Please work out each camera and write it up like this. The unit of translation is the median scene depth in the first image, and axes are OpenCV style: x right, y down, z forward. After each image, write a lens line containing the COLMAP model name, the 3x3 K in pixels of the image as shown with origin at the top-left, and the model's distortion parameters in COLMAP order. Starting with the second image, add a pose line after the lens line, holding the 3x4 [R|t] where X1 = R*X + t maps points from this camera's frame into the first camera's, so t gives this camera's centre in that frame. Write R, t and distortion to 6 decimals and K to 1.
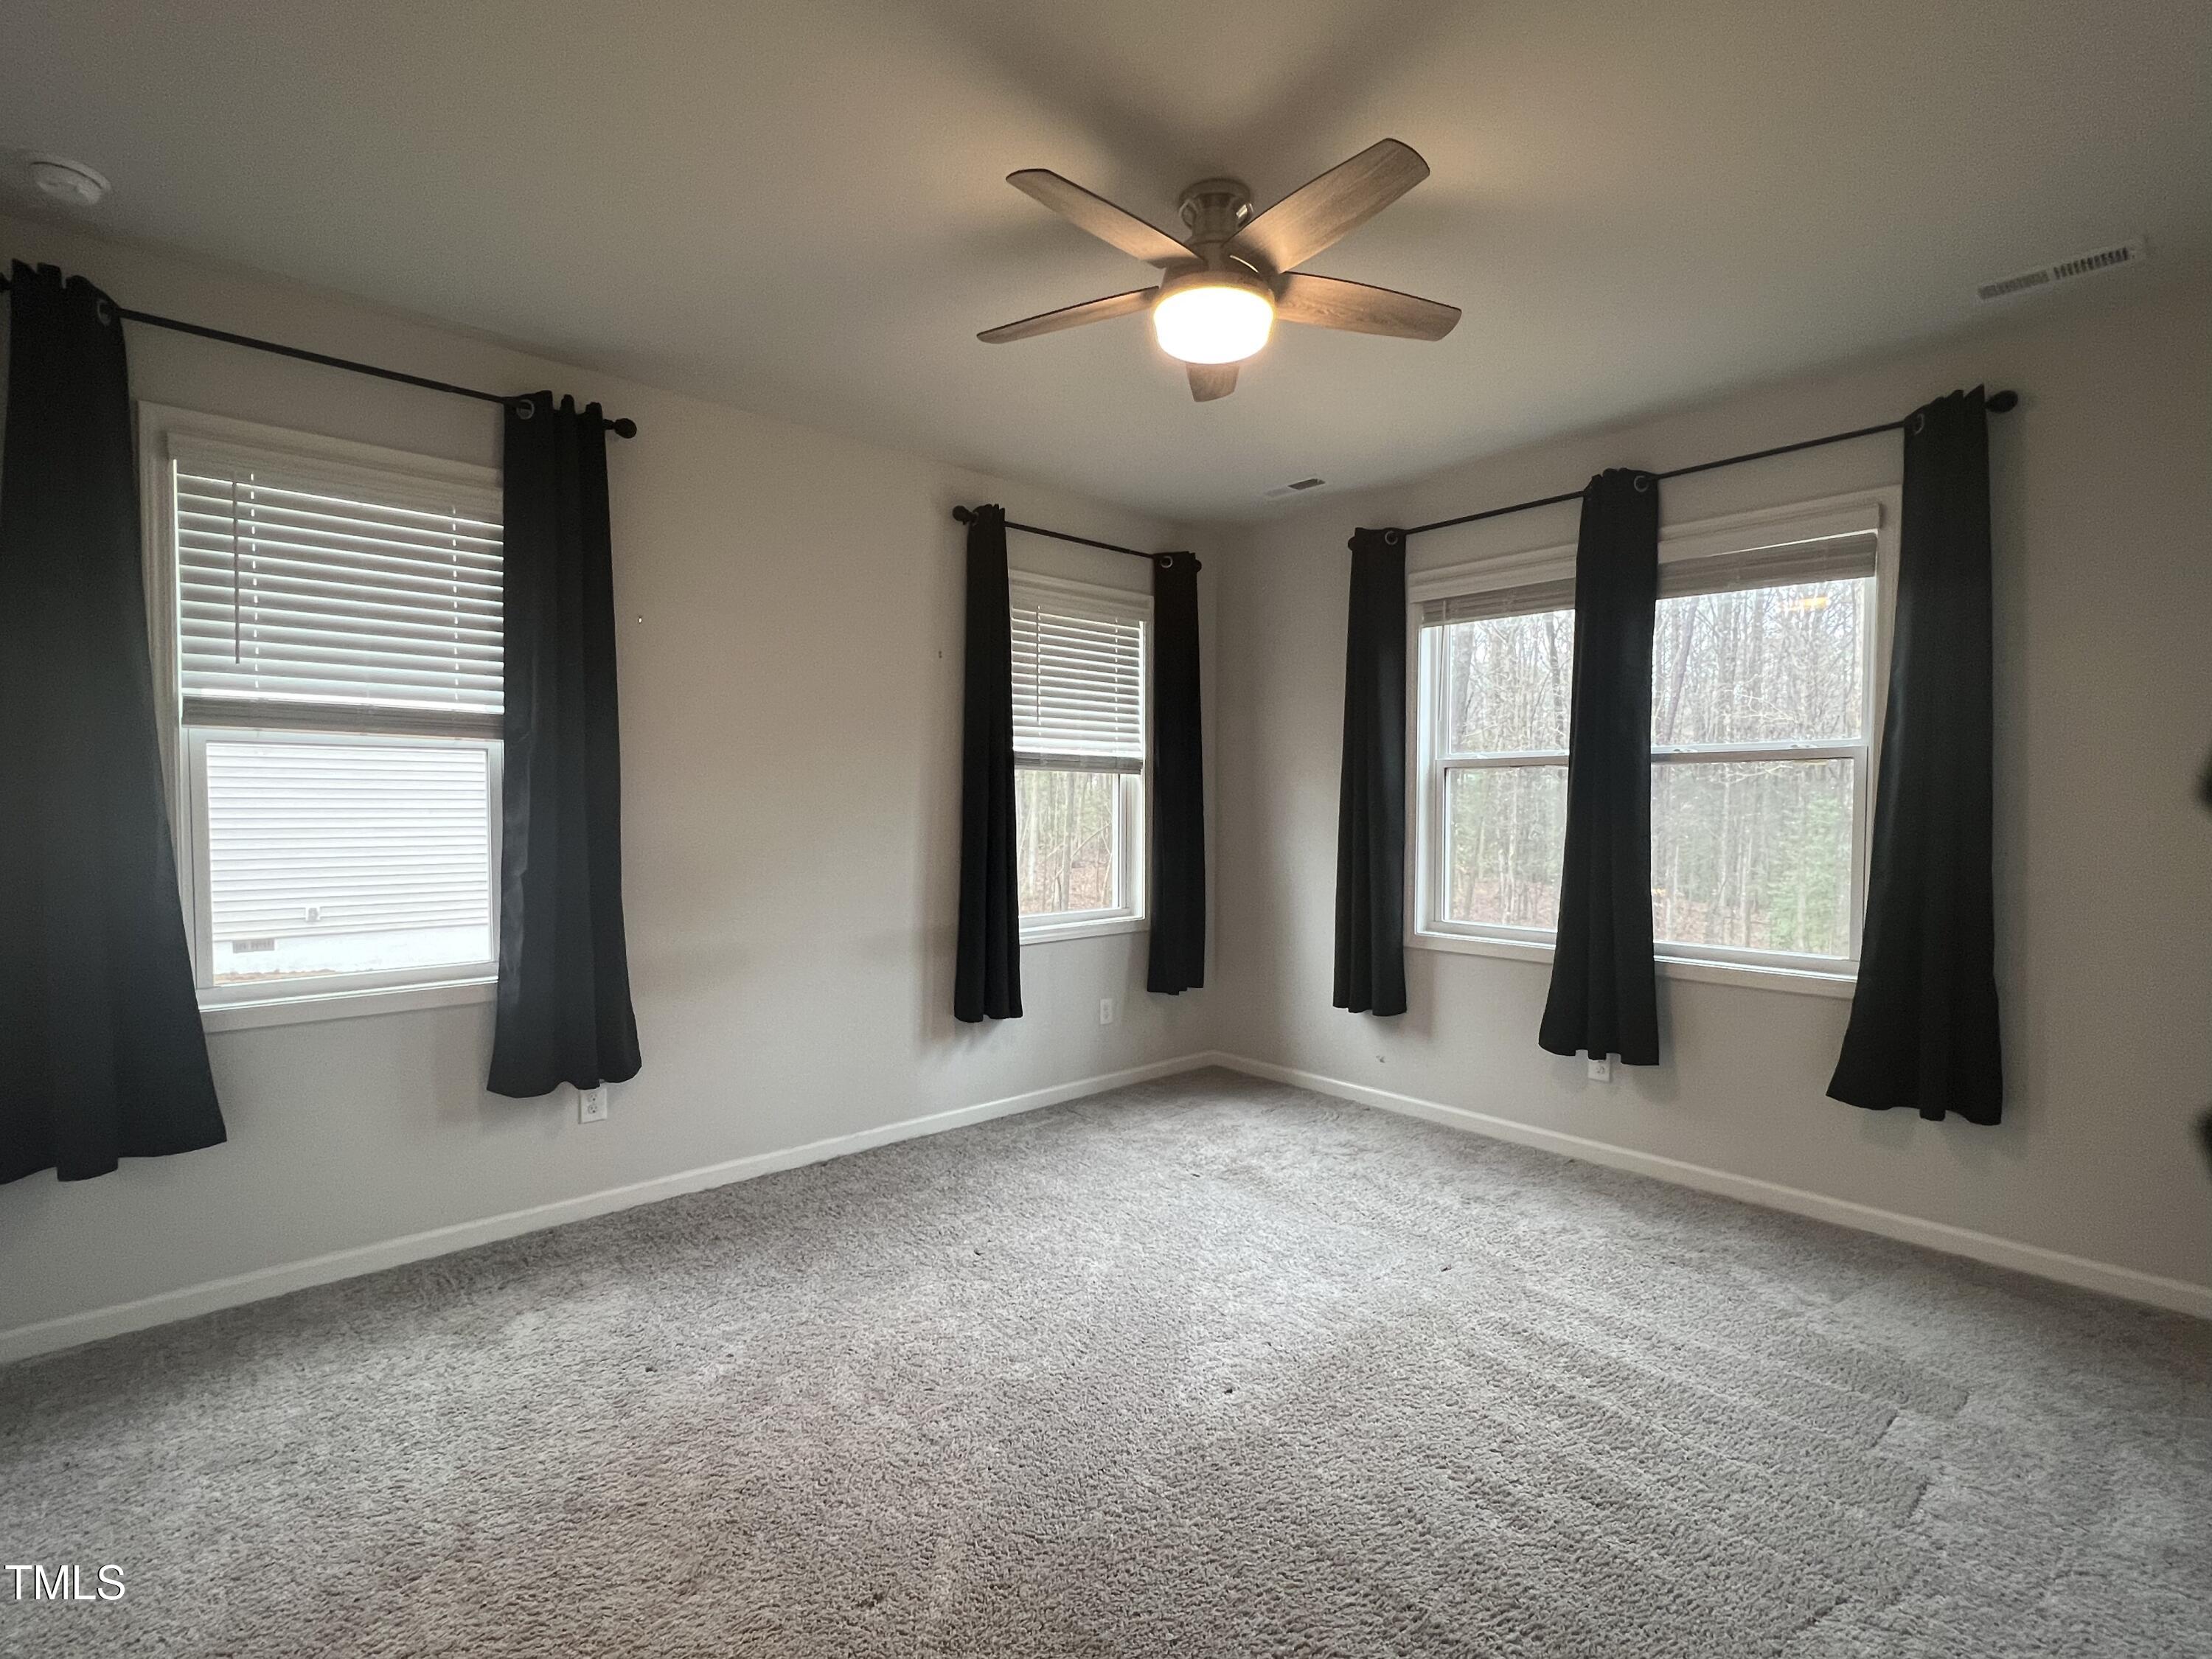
lens RADIAL K [[1011.7, 0, 1098.4], [0, 1011.7, 844.2], [0, 0, 1]] dist [-0.012739, -0.001414]
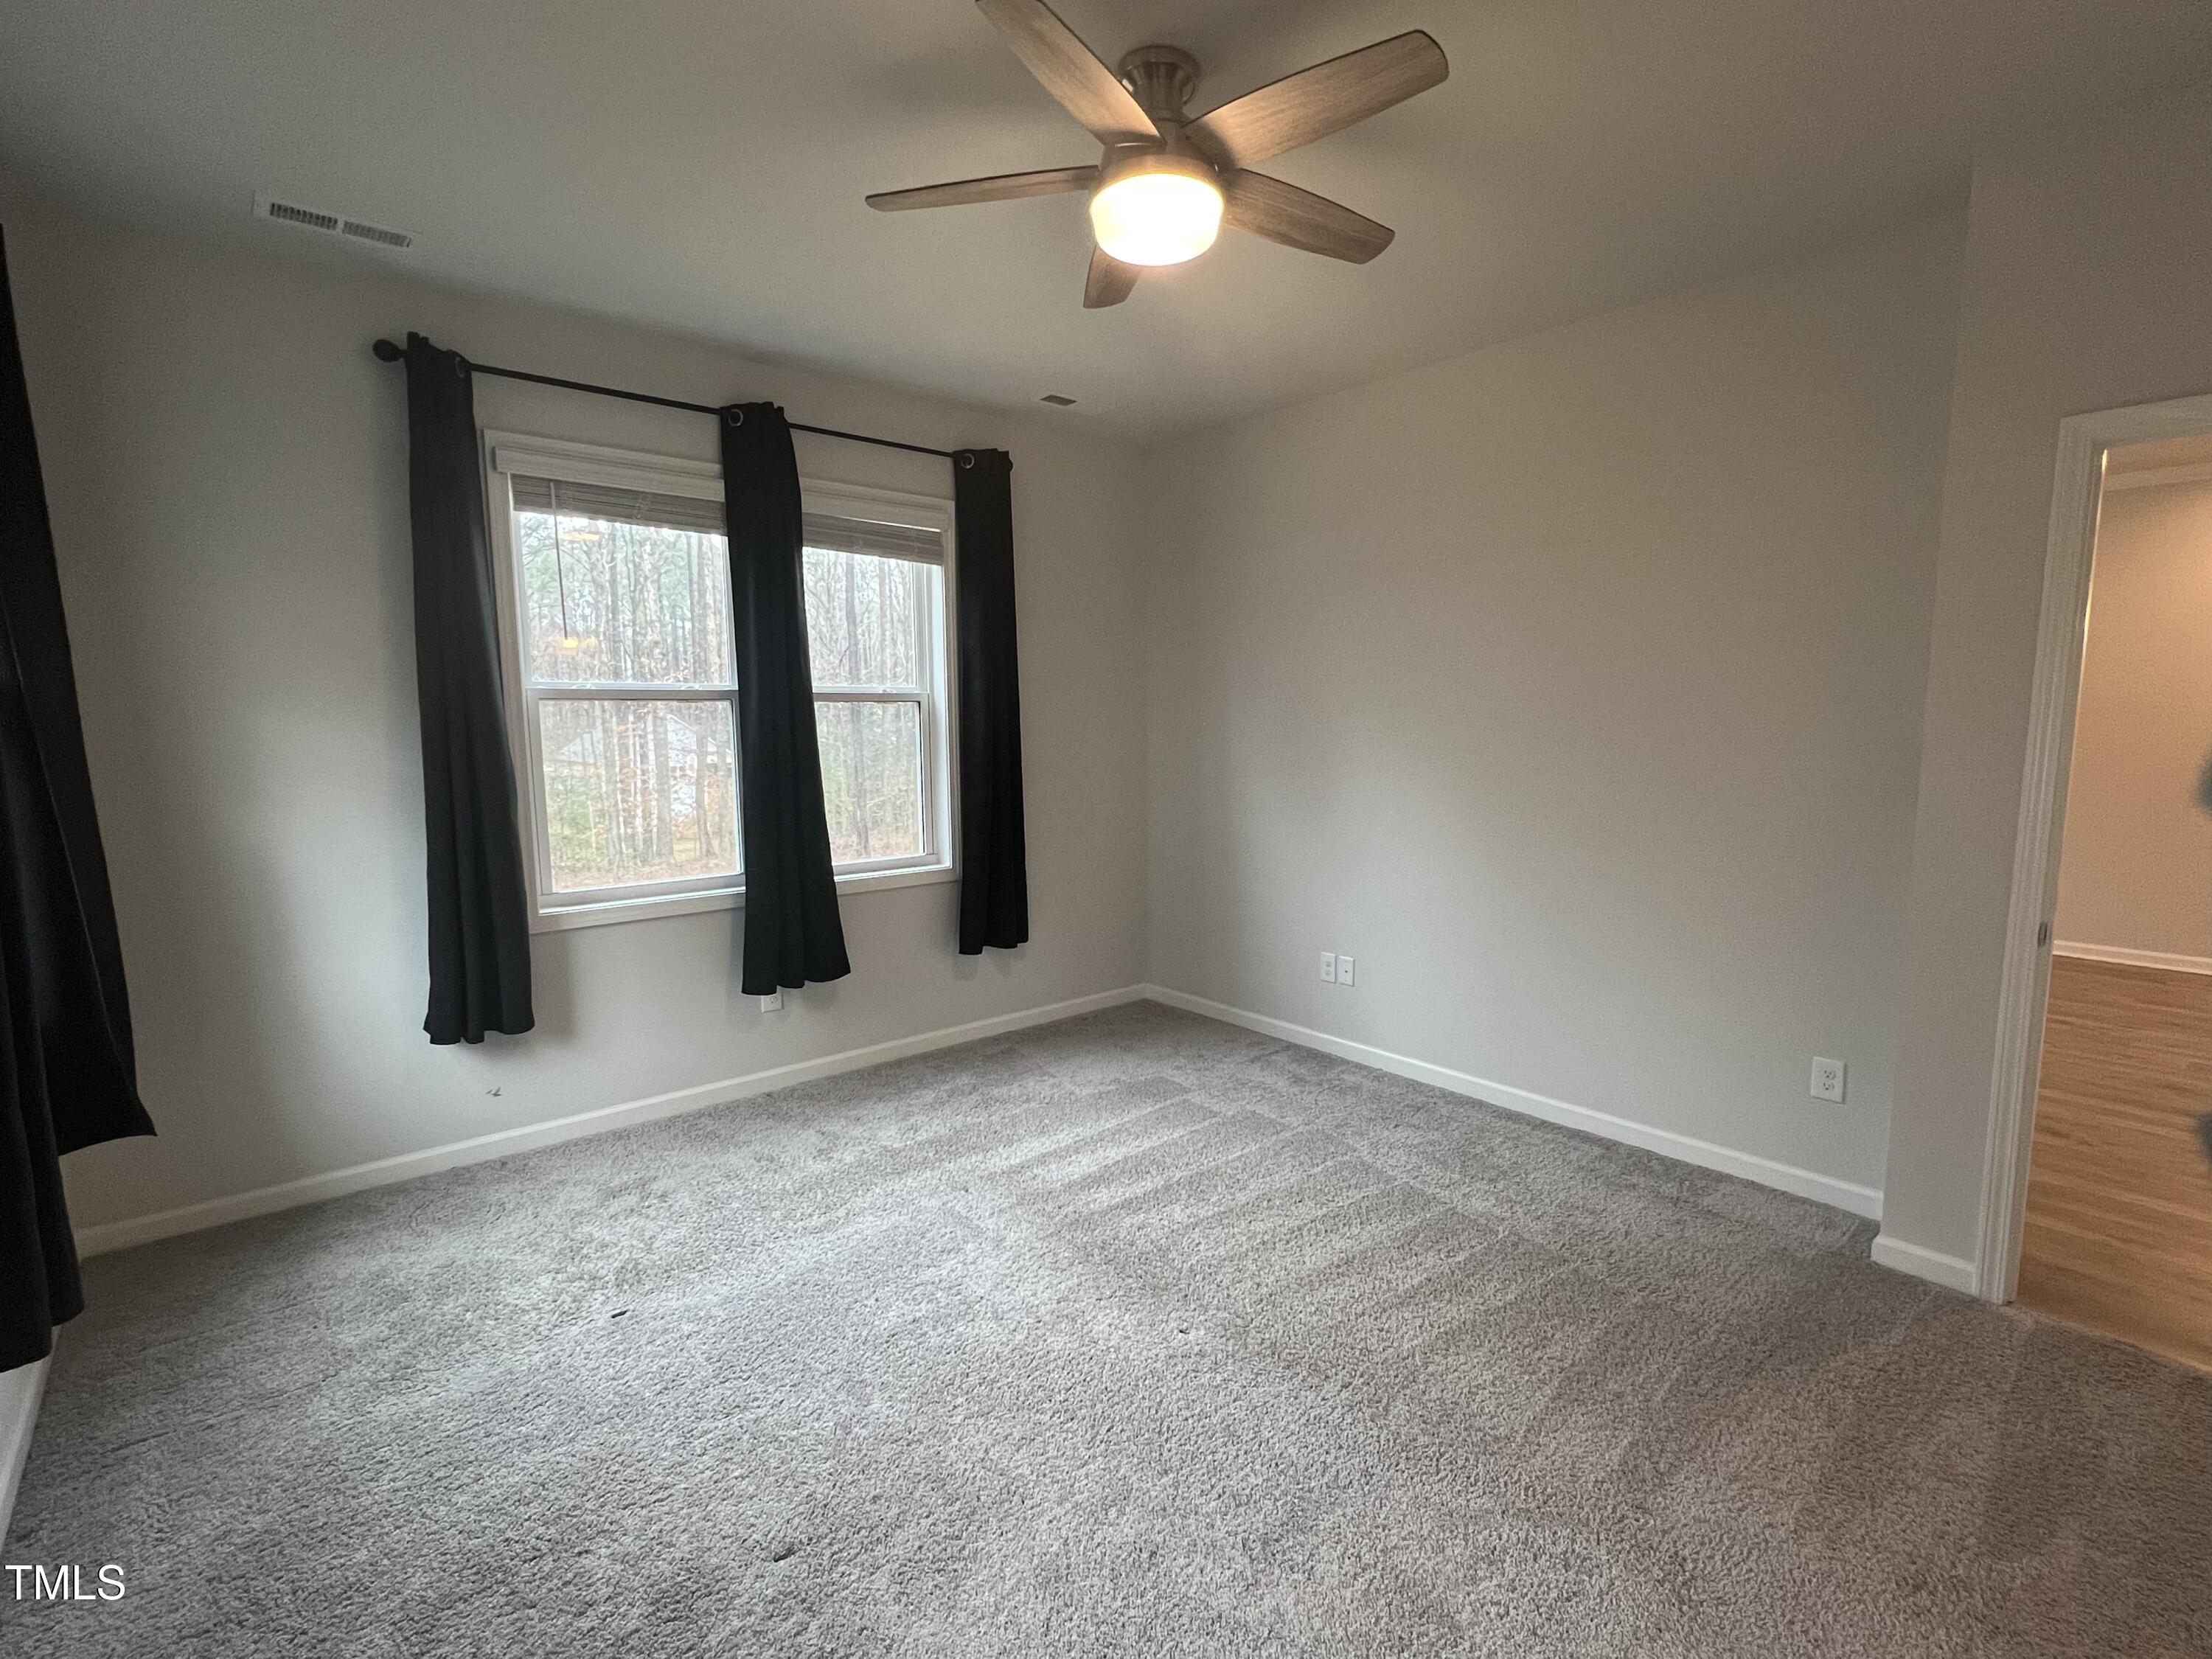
lens RADIAL K [[1011.7, 0, 1102.3], [0, 1011.7, 839.7], [0, 0, 1]] dist [-0.012739, -0.001414]
pose [[0.024435, -0.118798, 0.992618, -0.496625], [0.046533, 0.991973, 0.117576, -0.043376], [-0.998618, 0.043317, 0.029767, 0.626221]]
